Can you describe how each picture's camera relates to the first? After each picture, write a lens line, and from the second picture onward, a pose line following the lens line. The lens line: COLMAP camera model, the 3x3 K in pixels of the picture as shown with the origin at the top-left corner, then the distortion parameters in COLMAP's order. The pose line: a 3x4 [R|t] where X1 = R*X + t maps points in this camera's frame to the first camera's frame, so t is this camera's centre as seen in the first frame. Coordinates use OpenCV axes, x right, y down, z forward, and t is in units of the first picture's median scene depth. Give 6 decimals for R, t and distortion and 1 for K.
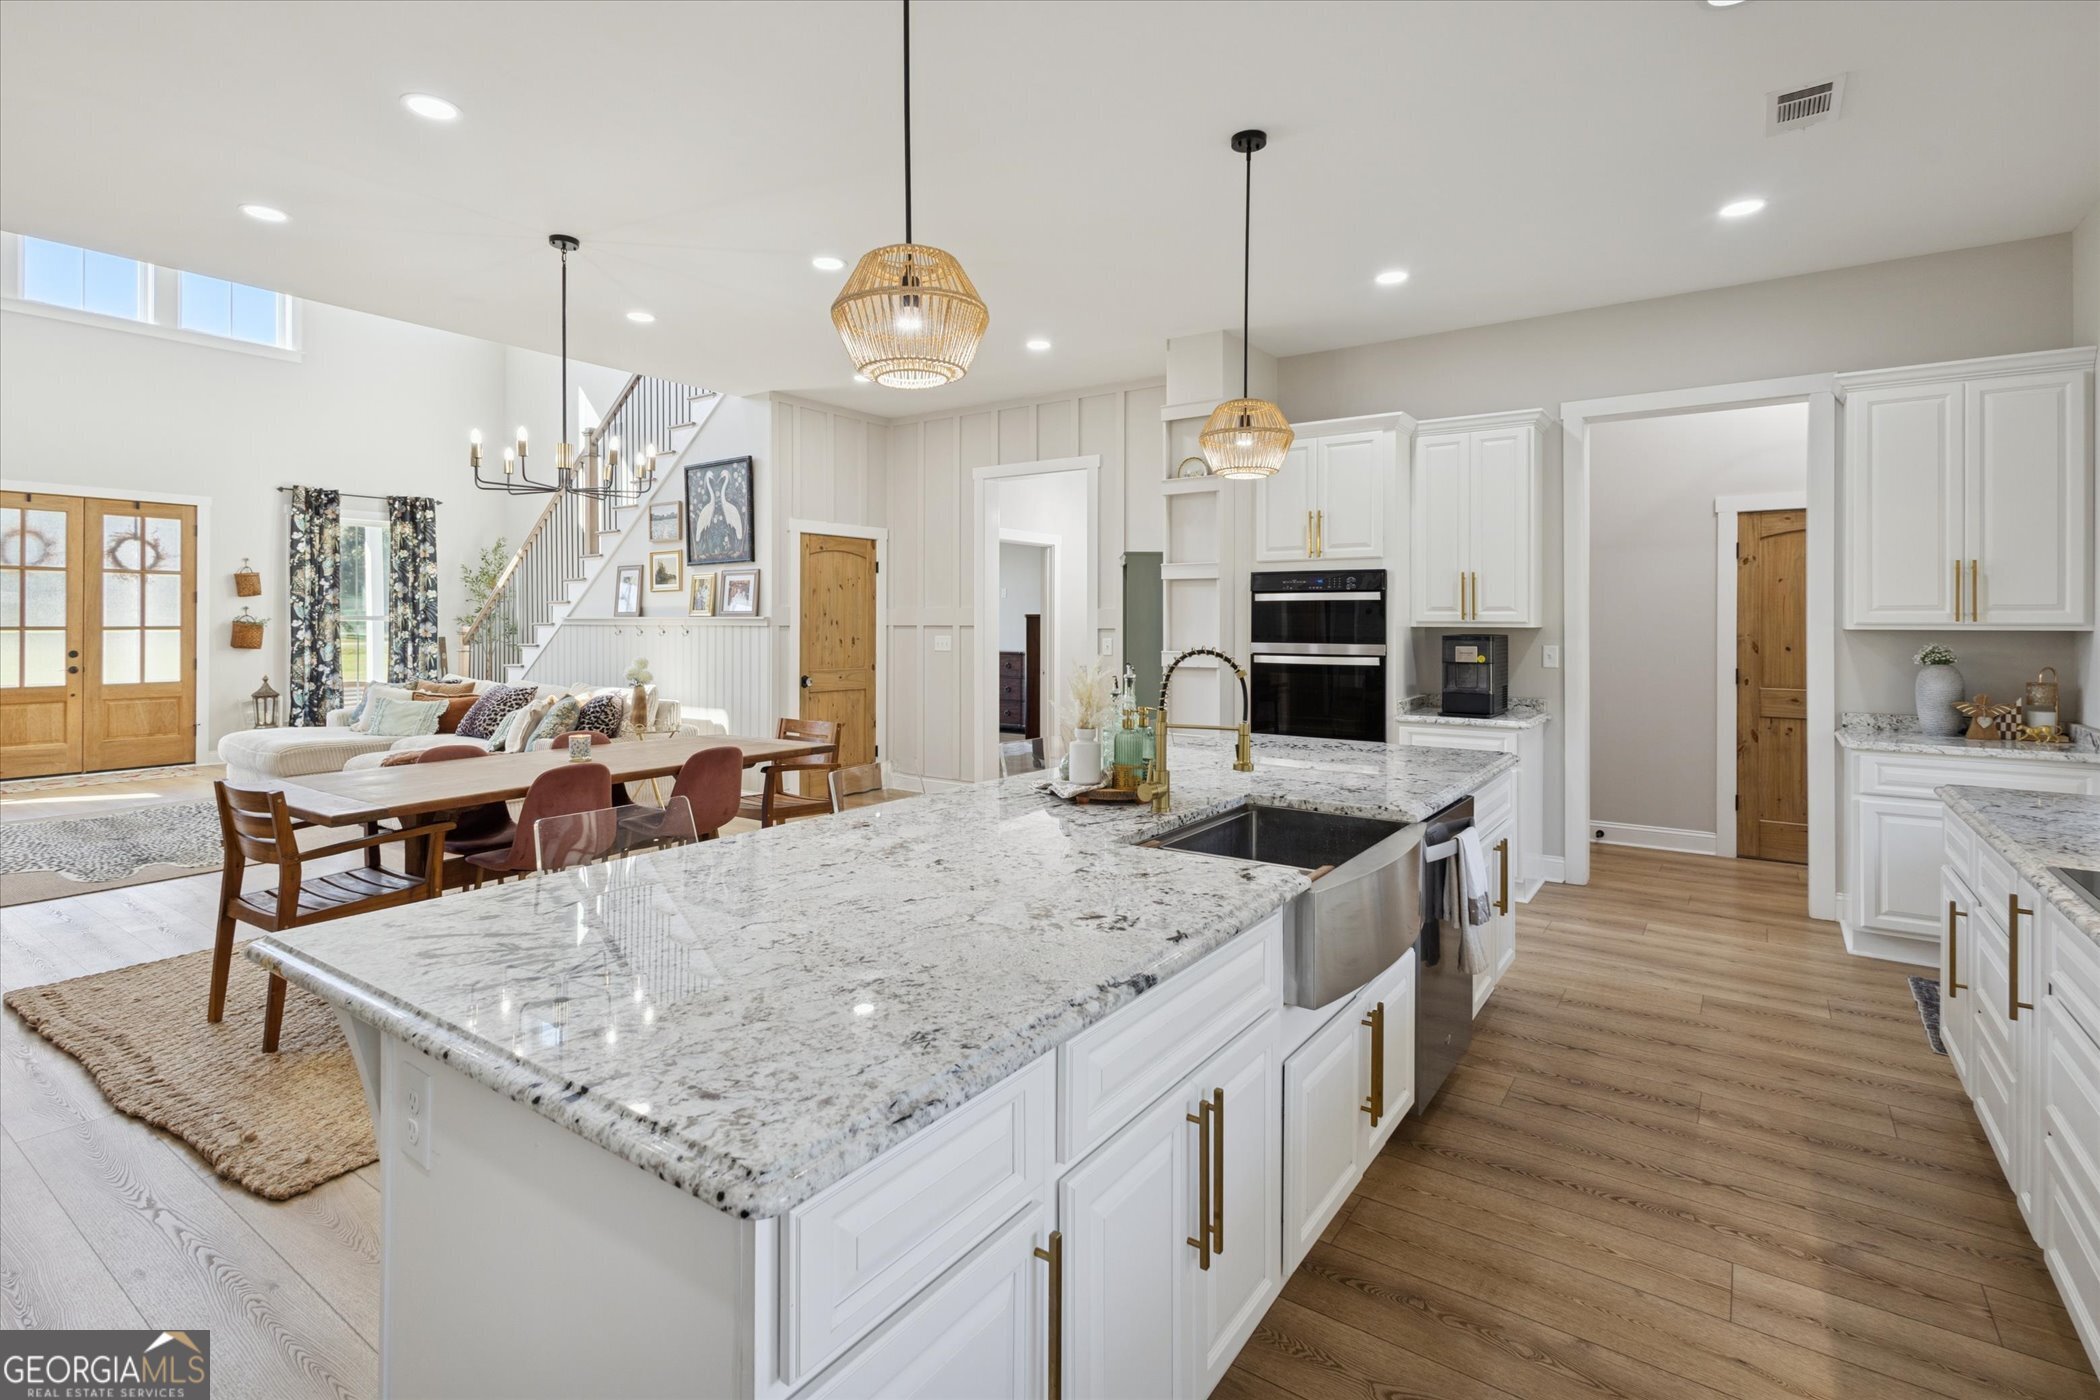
lens RADIAL K [[1001.4, 0, 1071.5], [0, 1001.4, 623.1], [0, 0, 1]] dist [0.007052, -0.002027]
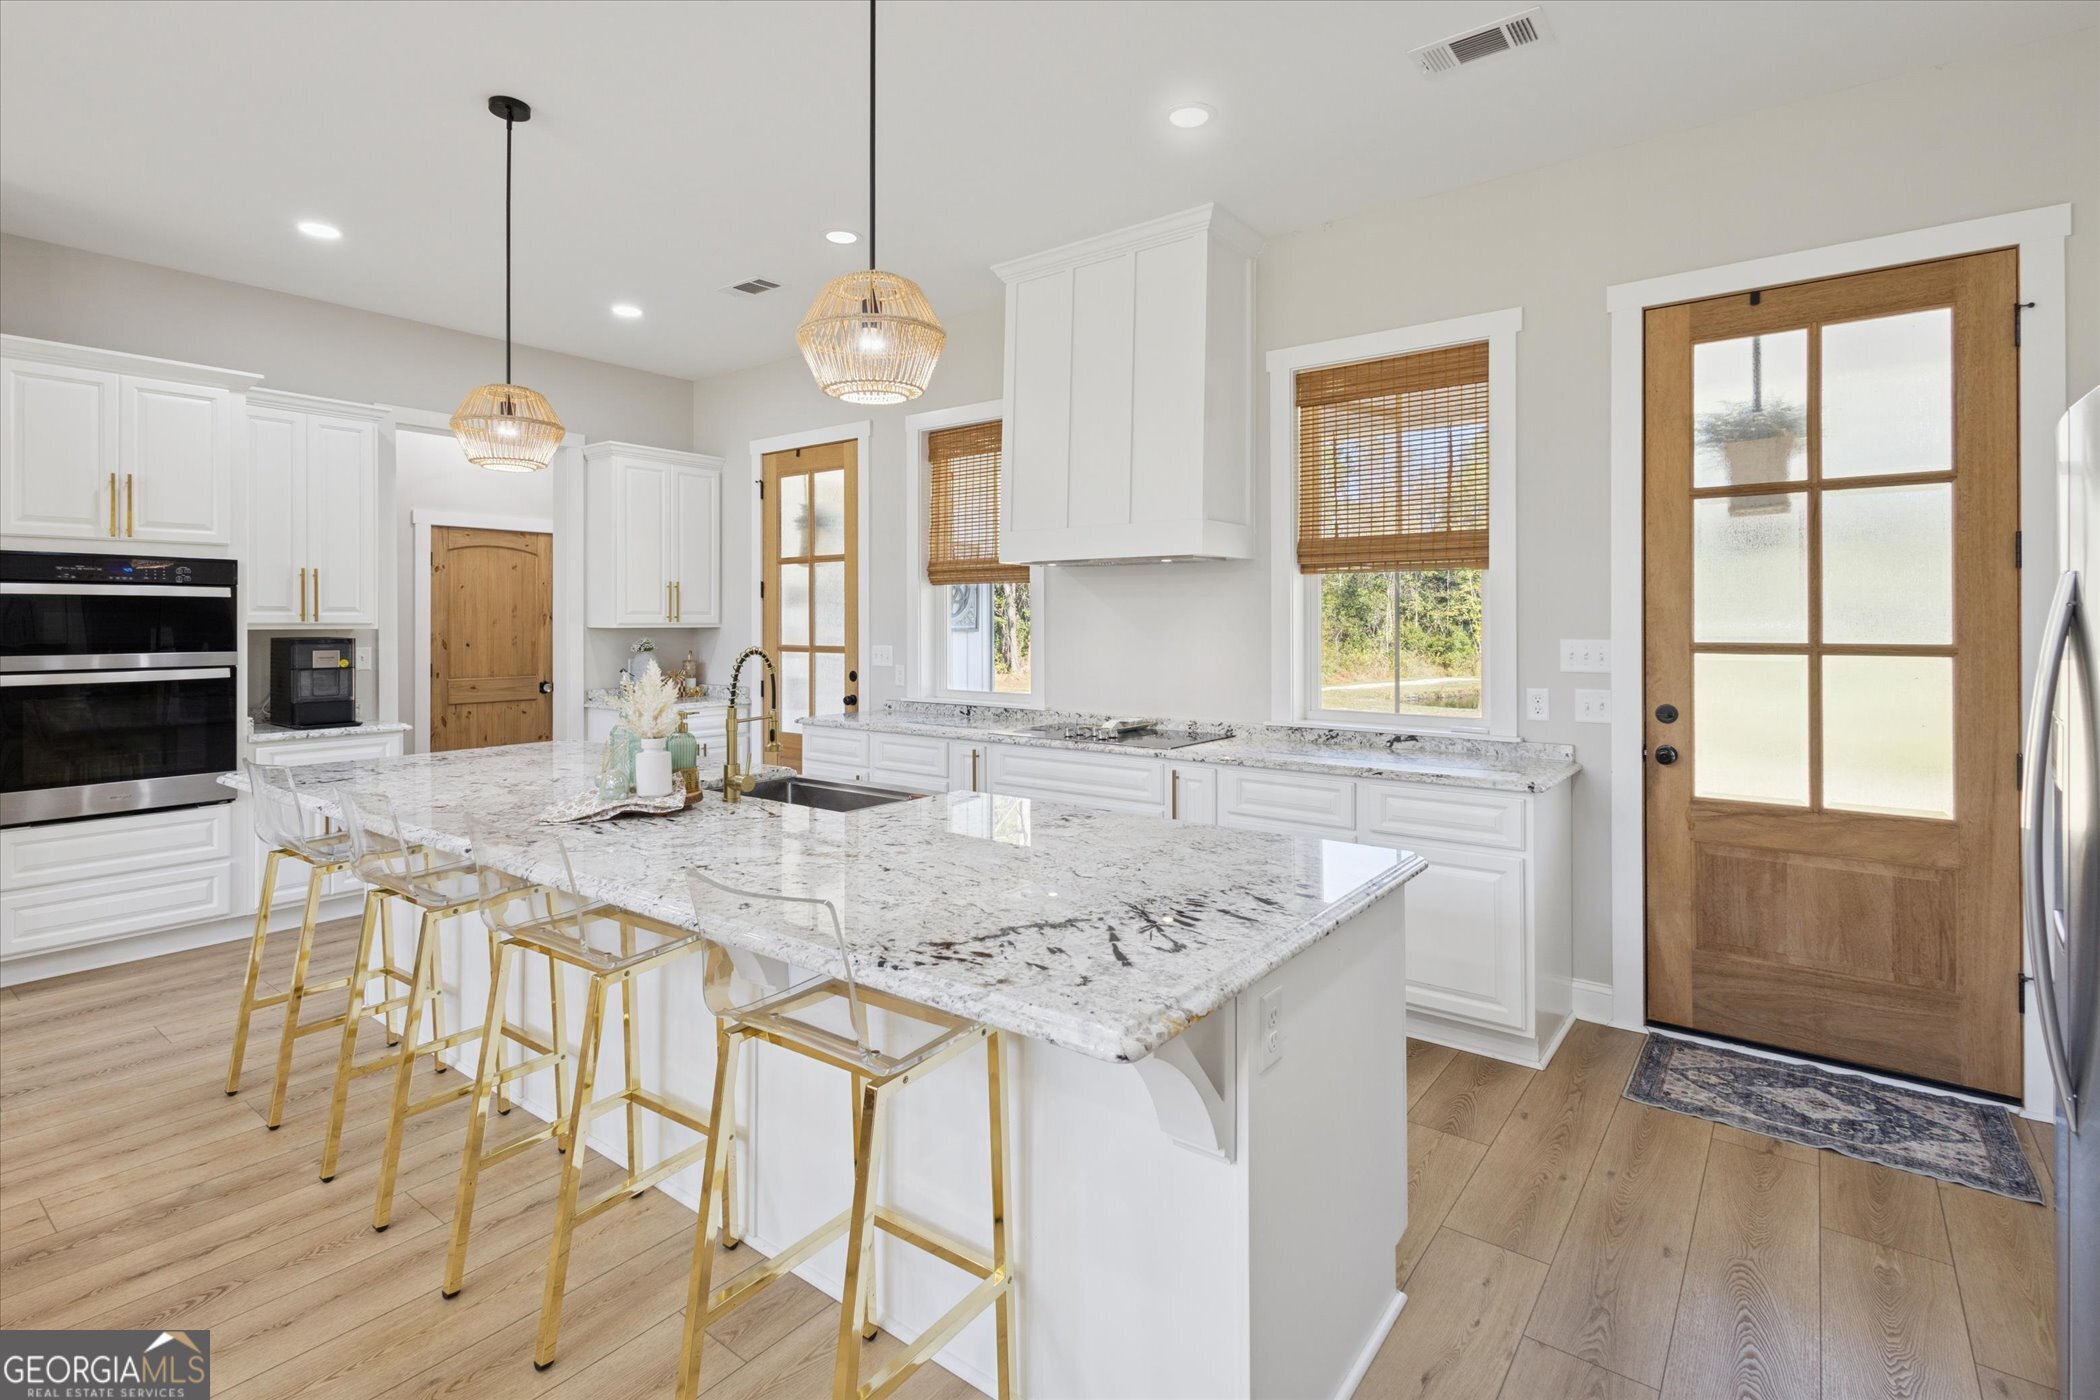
lens RADIAL K [[1001.4, 0, 1025.6], [0, 1001.4, 619.8], [0, 0, 1]] dist [0.007052, -0.002027]
pose [[0.047980, -0.001262, 0.998848, -0.430635], [0.000419, 0.999999, 0.001243, -0.004934], [-0.998848, 0.000359, 0.047980, 0.280980]]
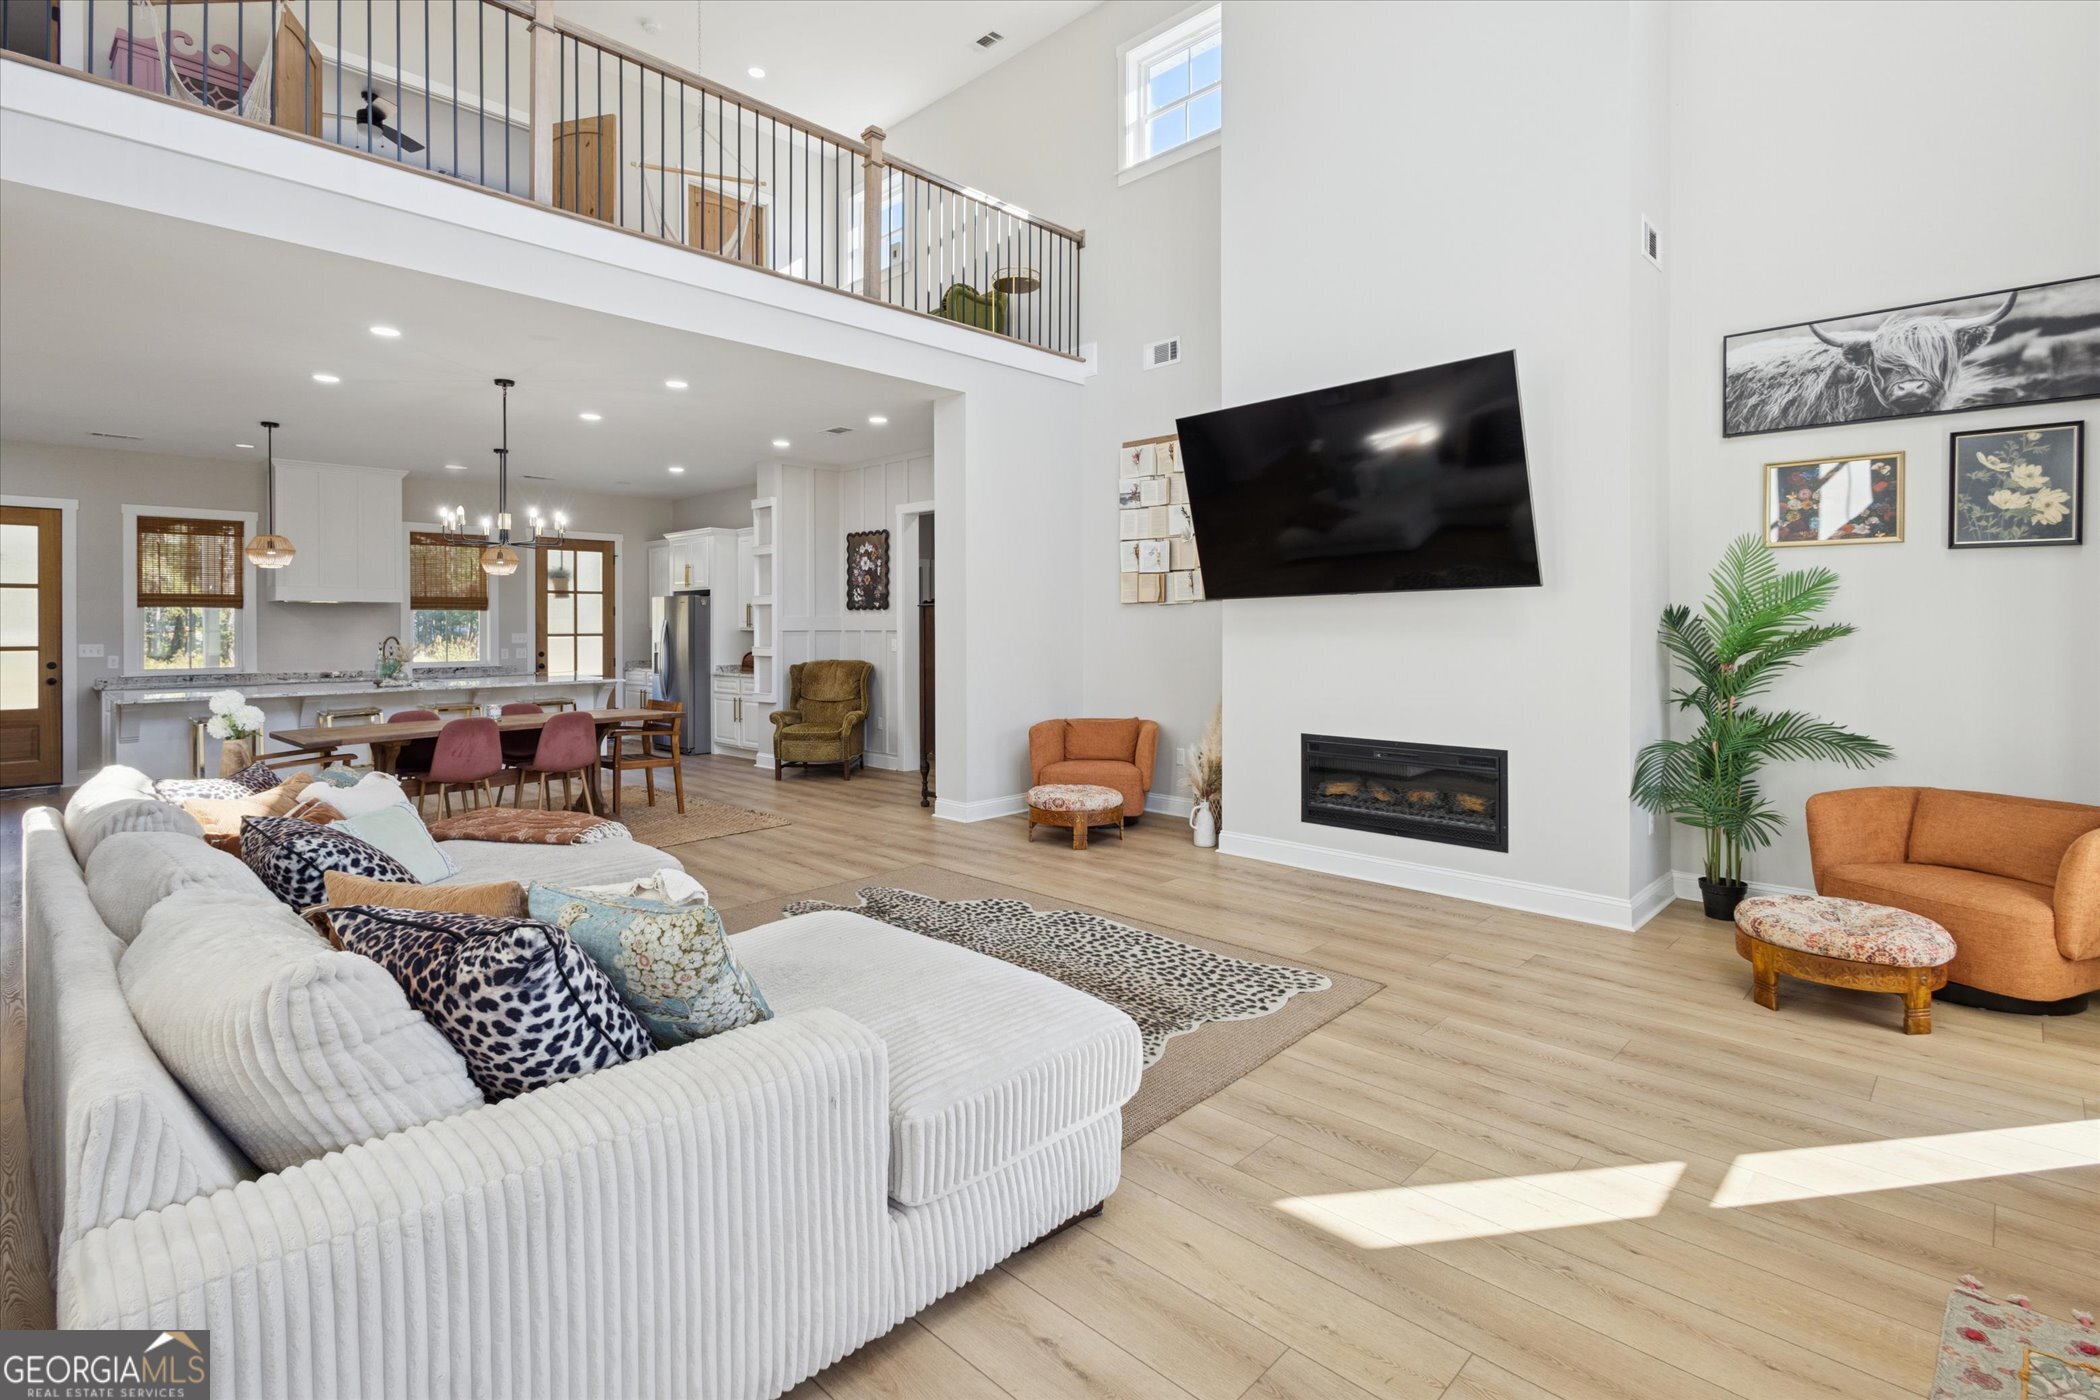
lens RADIAL K [[1001.4, 0, 1051.8], [0, 1001.4, 628.1], [0, 0, 1]] dist [0.007052, -0.002027]
pose [[-0.986354, 0.000446, 0.164636, -1.174728], [0.000853, 0.999997, 0.002401, -0.006467], [-0.164634, 0.002509, -0.986352, 1.749489]]
